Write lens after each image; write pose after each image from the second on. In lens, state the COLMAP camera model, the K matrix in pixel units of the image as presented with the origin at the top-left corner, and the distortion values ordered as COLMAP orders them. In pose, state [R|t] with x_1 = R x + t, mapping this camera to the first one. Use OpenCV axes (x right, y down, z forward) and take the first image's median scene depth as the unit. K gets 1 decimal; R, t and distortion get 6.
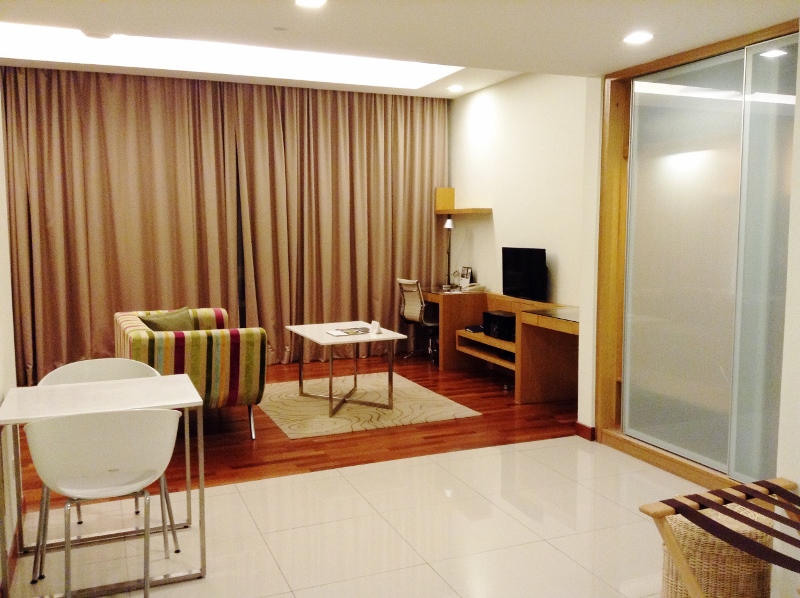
lens RADIAL K [[762.0, 0, 410.0], [0, 762.0, 301.6], [0, 0, 1]] dist [0.256888, -0.575890]
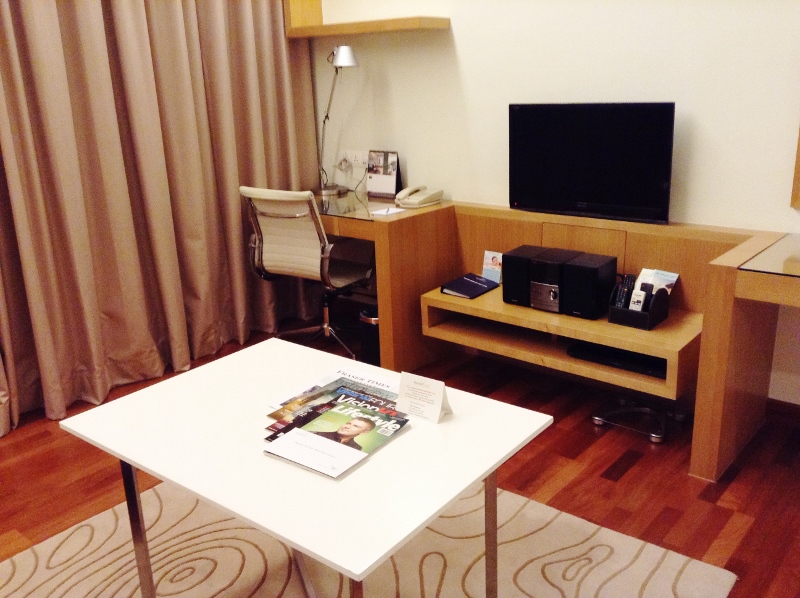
lens RADIAL K [[762.0, 0, 410.0], [0, 762.0, 301.6], [0, 0, 1]] dist [0.256888, -0.575890]
pose [[0.883855, -0.161388, 0.439037, -0.145559], [0.076866, 0.975947, 0.204010, -0.052147], [-0.461401, -0.146568, 0.875001, 0.569324]]
